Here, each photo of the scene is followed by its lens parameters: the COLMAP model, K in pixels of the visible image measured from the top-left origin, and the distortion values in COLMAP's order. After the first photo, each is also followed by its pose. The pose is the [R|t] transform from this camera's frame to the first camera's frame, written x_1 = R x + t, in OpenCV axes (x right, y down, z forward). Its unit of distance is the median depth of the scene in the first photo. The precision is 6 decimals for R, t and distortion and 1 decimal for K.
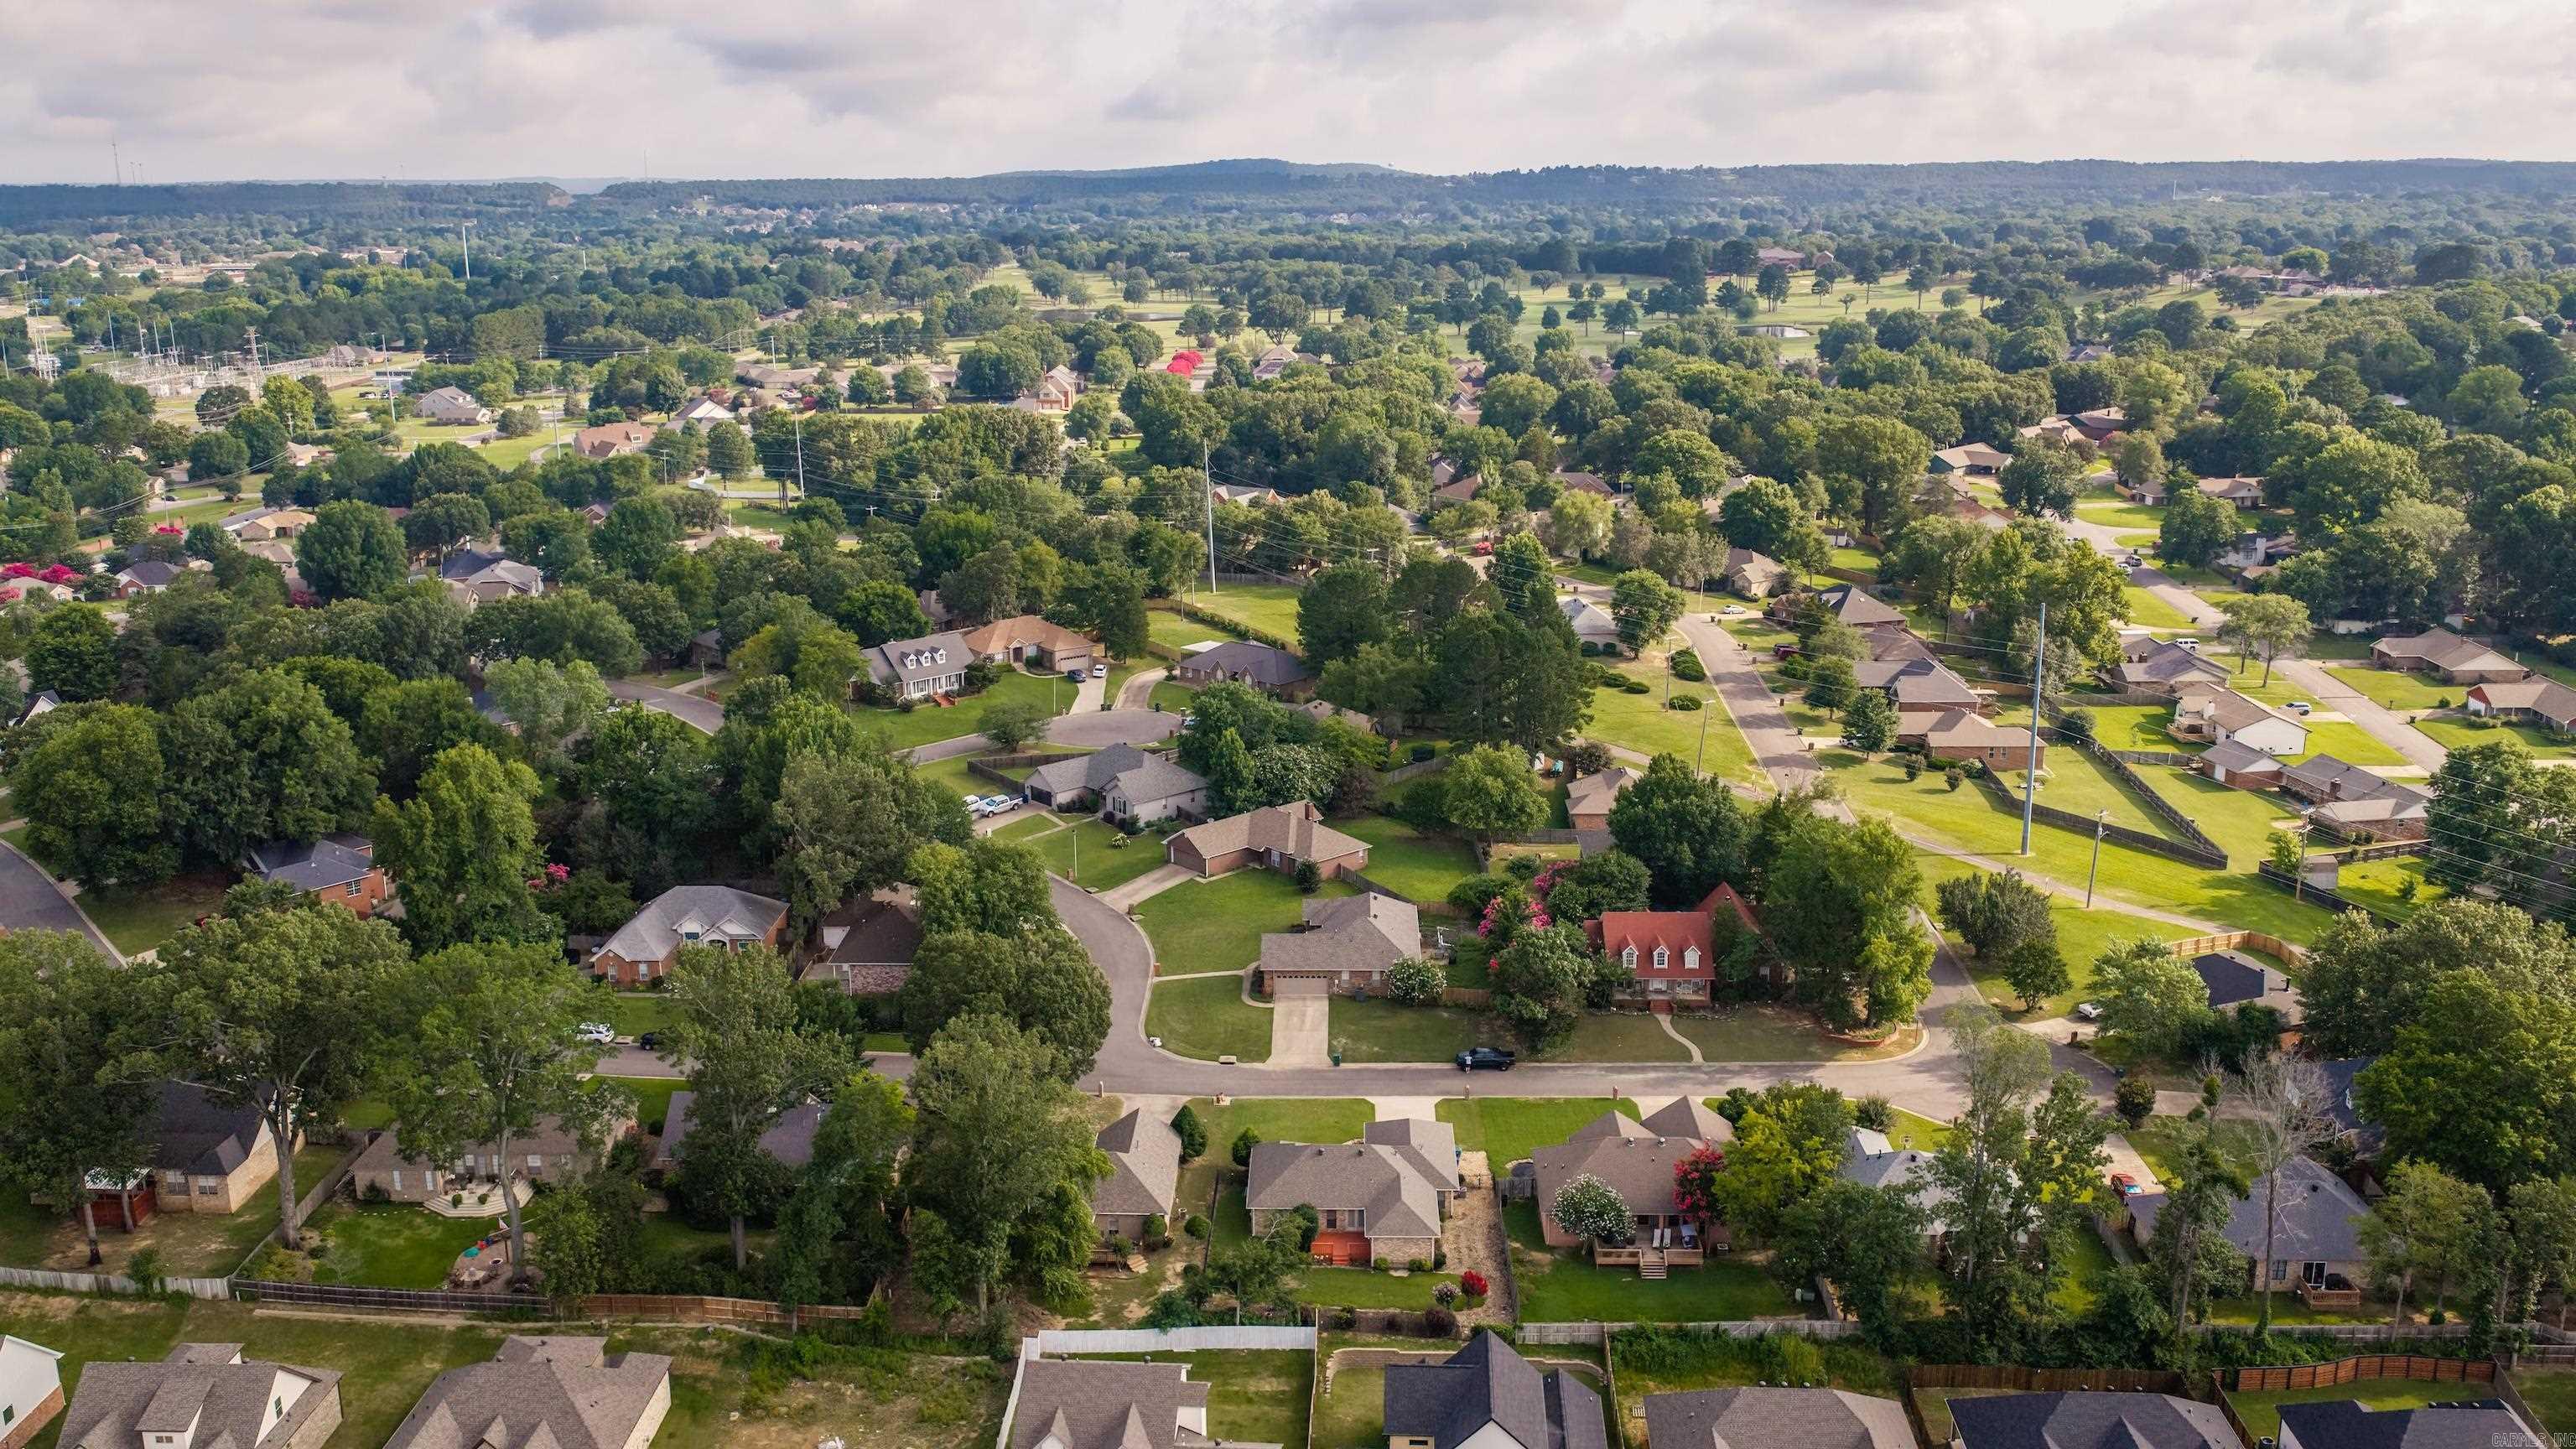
lens RADIAL K [[2181.8, 0, 1288.0], [0, 2181.8, 724.5], [0, 0, 1]] dist [0.035095, -0.083321]
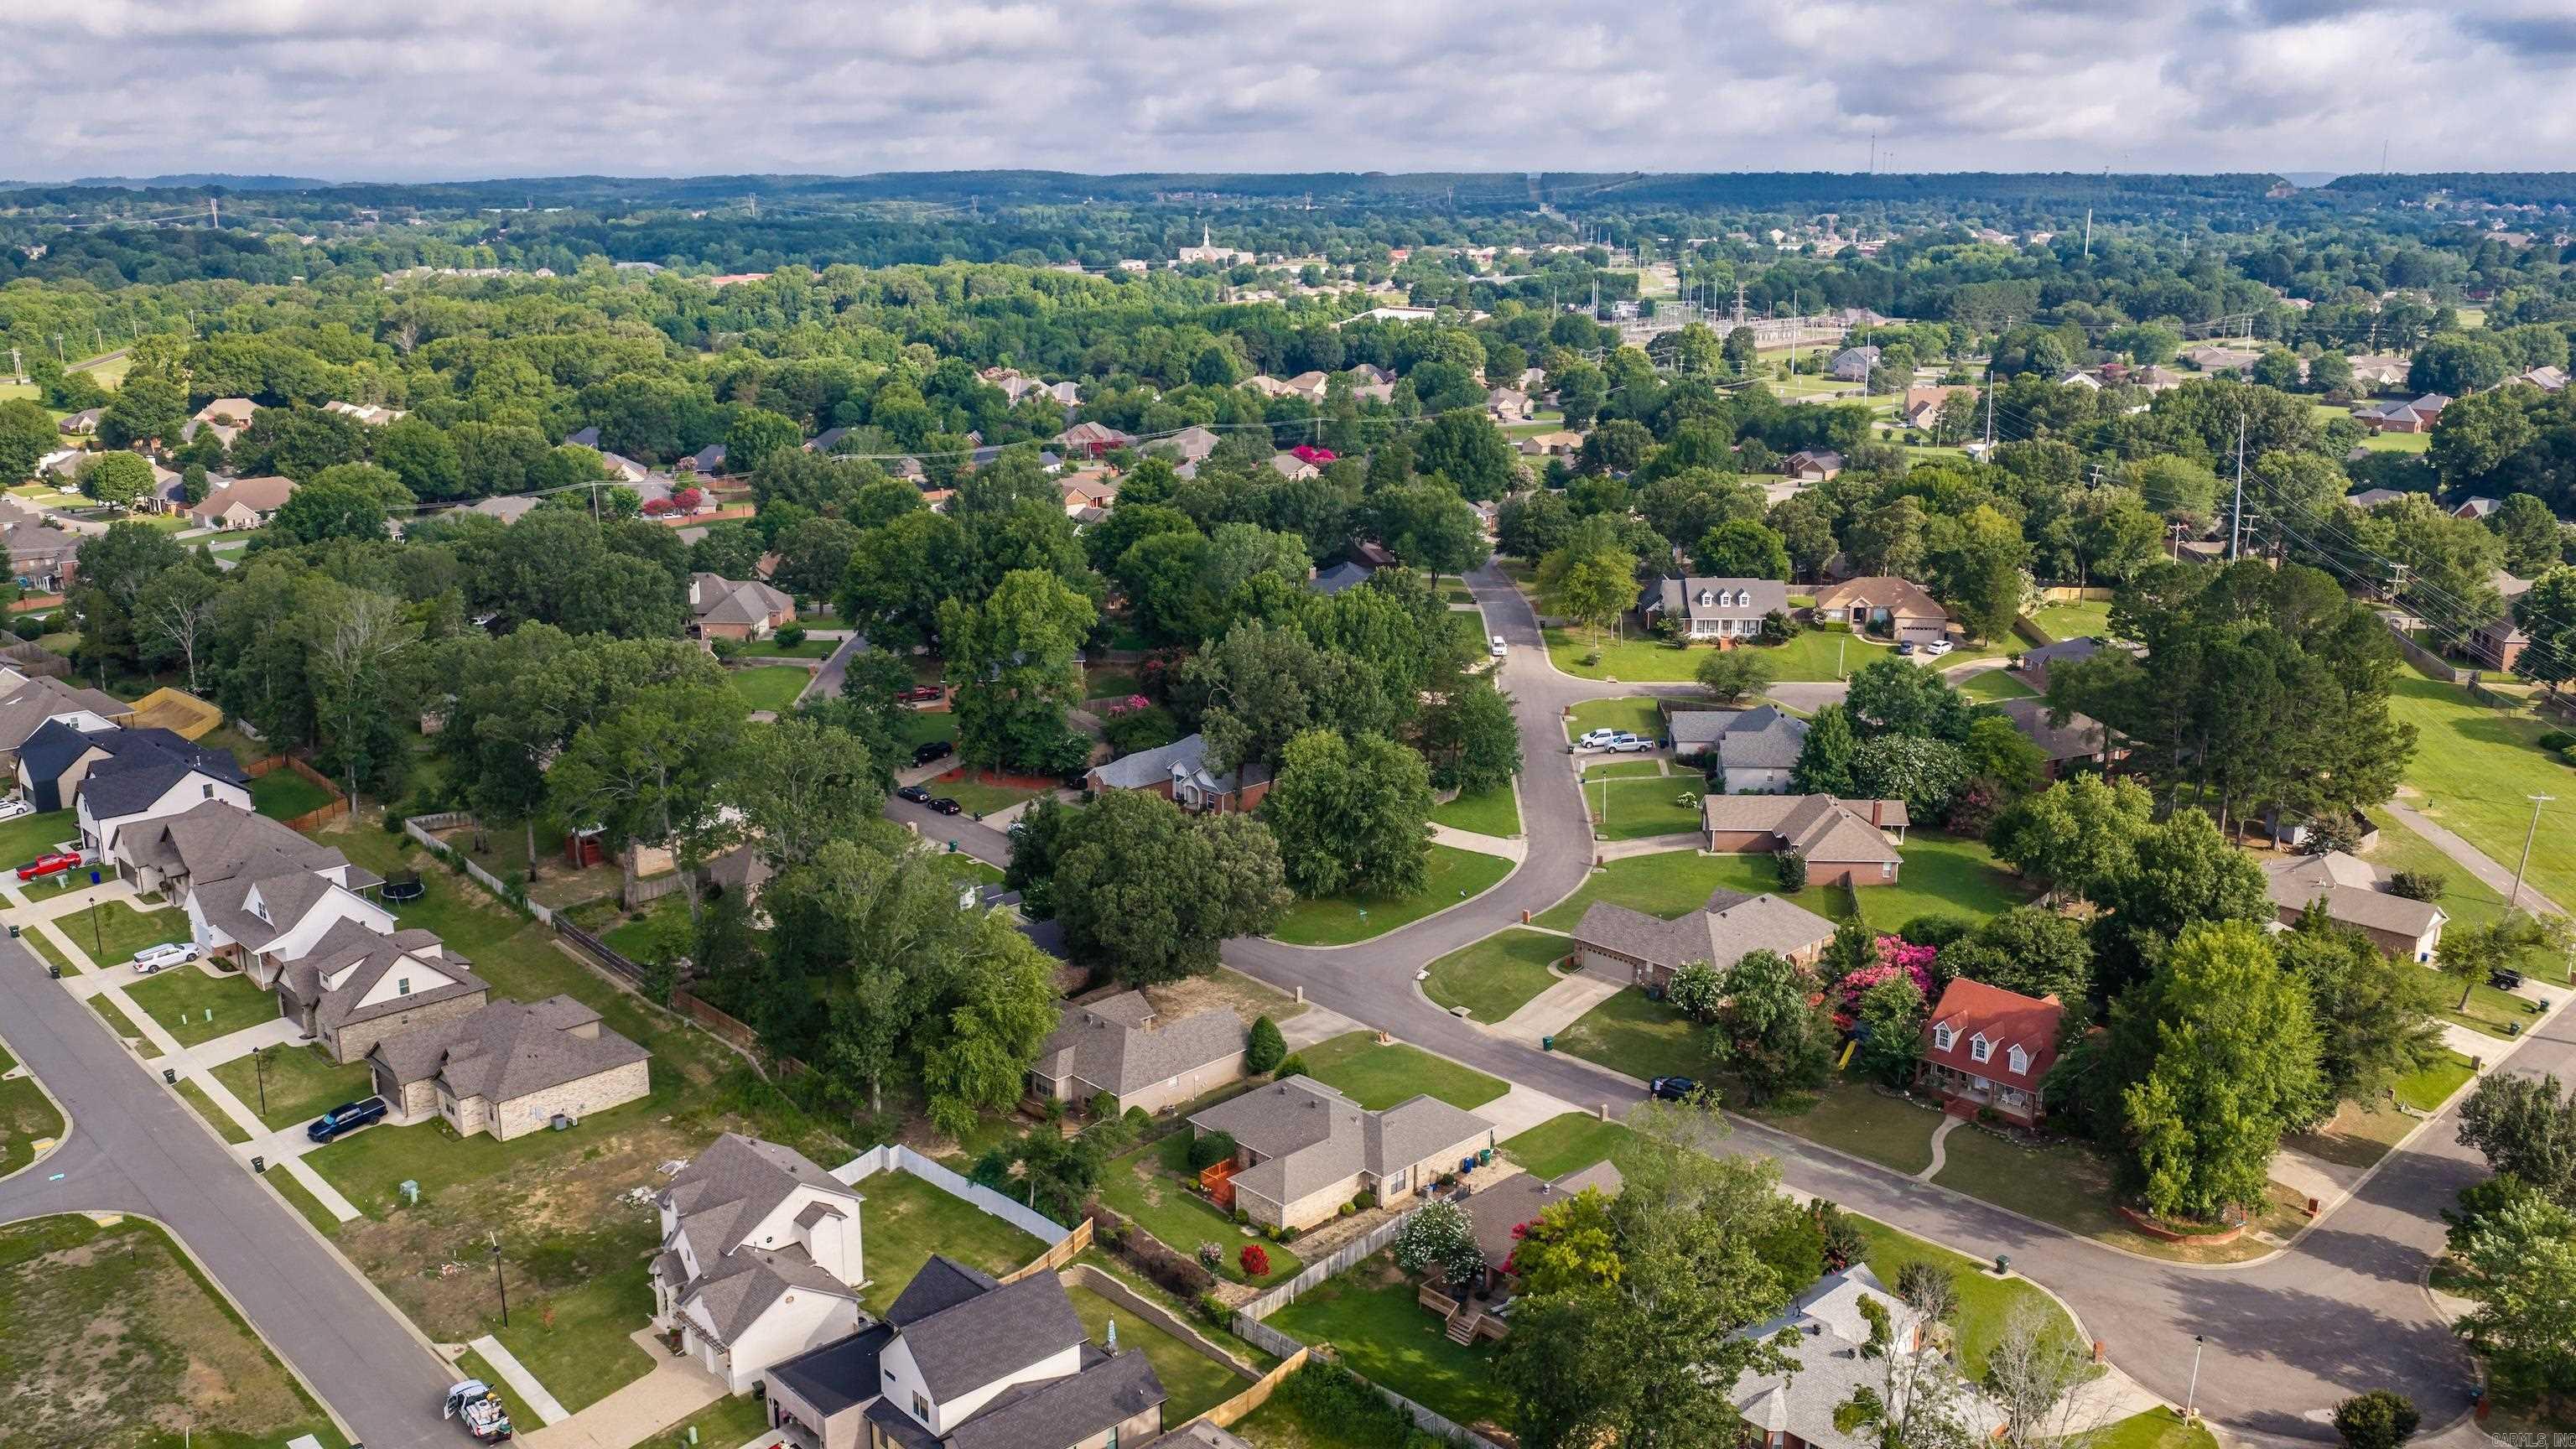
lens RADIAL K [[2133.7, 0, 1281.5], [0, 2133.7, 742.1], [0, 0, 1]] dist [0.035618, -0.076531]
pose [[0.703376, 0.183690, -0.686673, 0.339110], [-0.176035, 0.980955, 0.082096, -0.011255], [0.688675, 0.063134, 0.722316, 0.196519]]
